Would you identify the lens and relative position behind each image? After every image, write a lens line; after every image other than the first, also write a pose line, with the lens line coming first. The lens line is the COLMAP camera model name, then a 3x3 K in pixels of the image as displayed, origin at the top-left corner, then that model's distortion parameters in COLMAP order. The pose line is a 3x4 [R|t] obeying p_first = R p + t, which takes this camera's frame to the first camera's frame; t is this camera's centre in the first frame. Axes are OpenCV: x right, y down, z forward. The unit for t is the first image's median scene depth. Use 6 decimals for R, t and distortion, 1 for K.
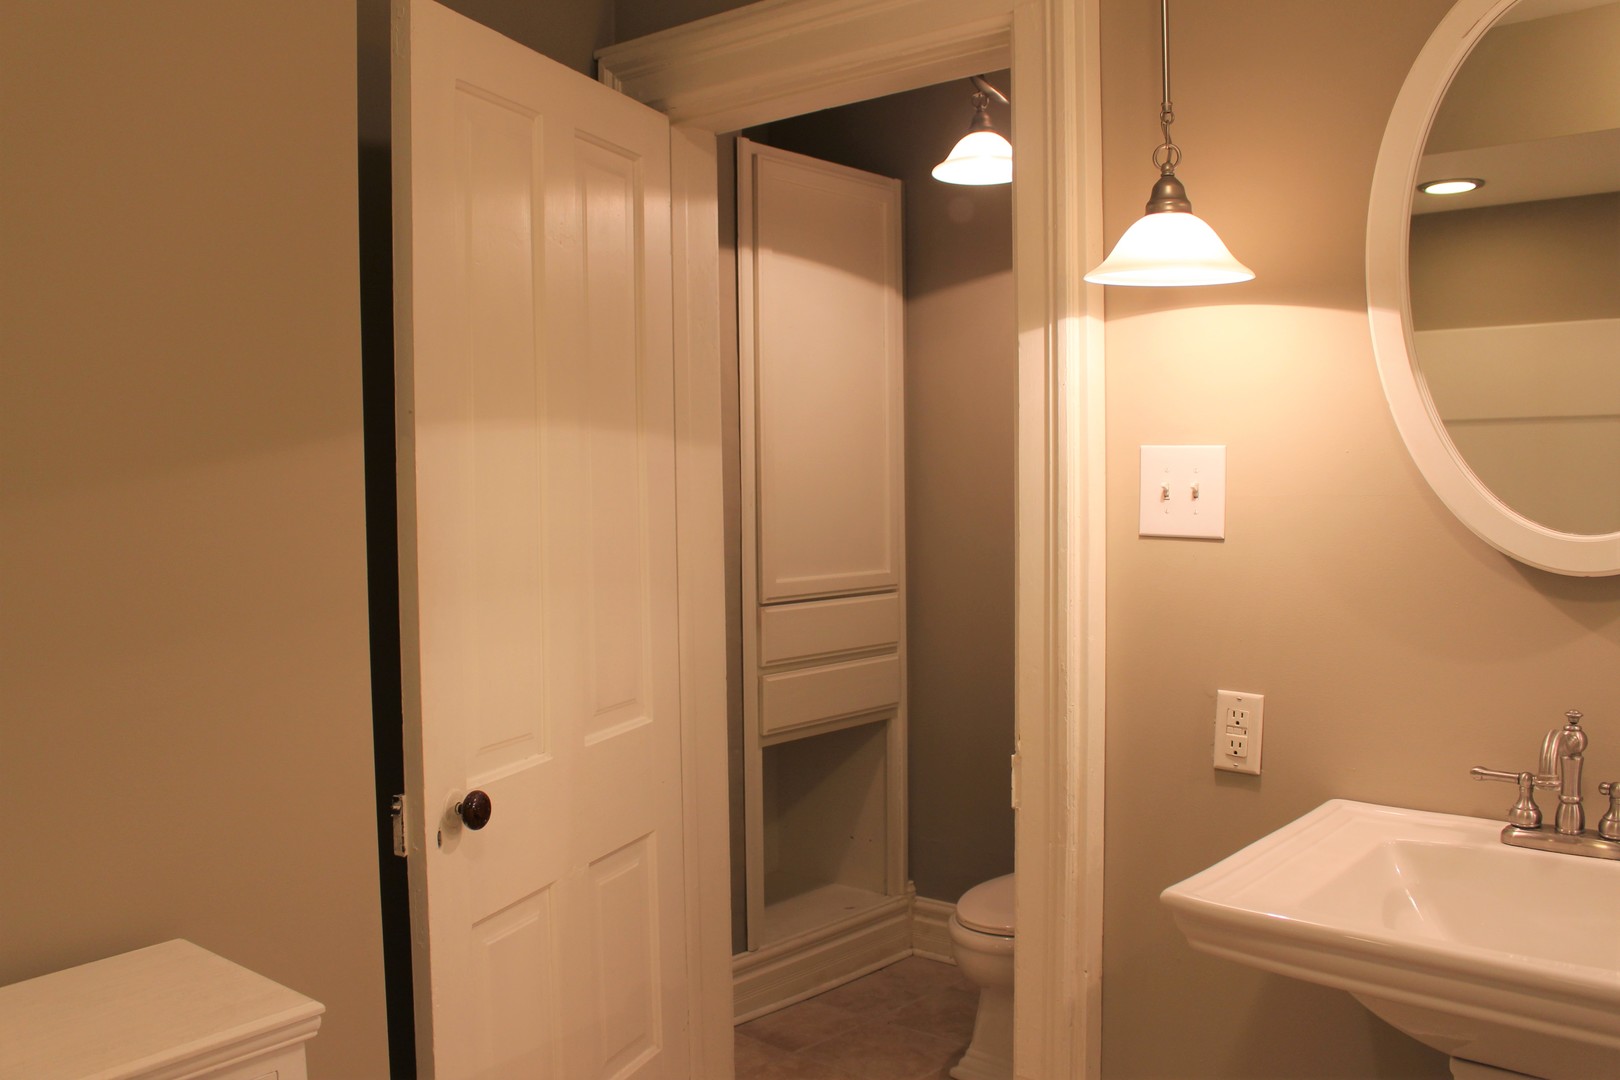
lens RADIAL K [[1343.3, 0, 810.0], [0, 1343.3, 540.0], [0, 0, 1]] dist [-0.145625, 0.096979]
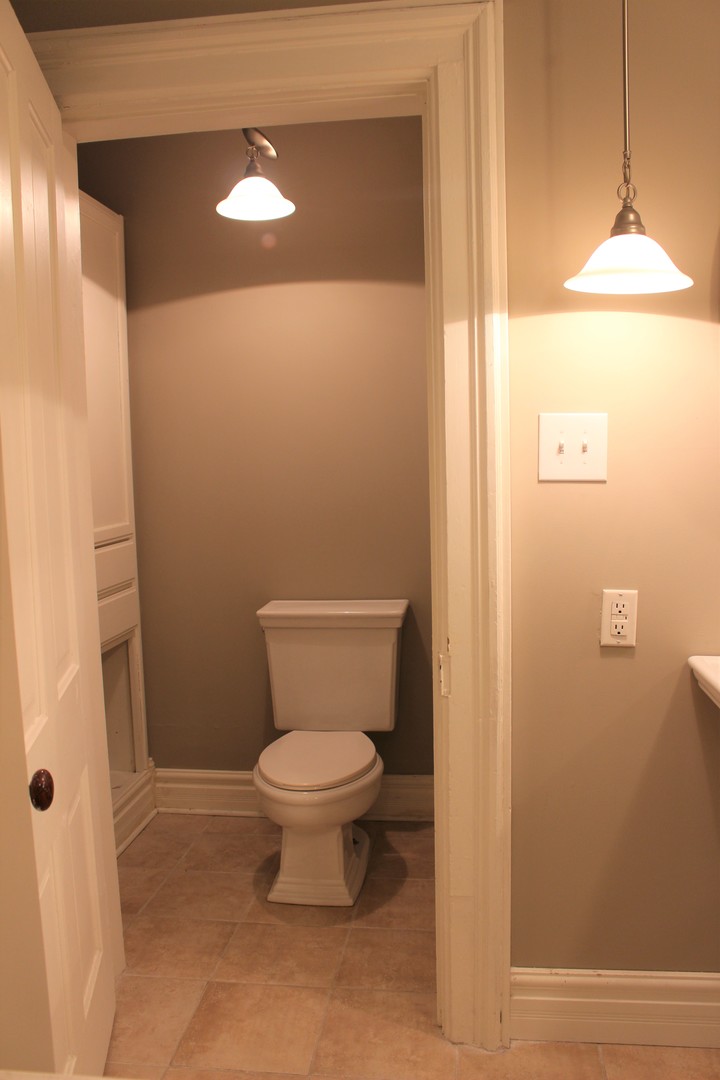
lens RADIAL K [[895.5, 0, 482.5], [0, 895.5, 539.7], [0, 0, 1]] dist [-0.145625, 0.096979]
pose [[0.831936, -0.066614, 0.550858, -0.296560], [0.038240, 0.997290, 0.062848, -0.002746], [-0.553552, -0.031221, 0.832229, 0.279044]]
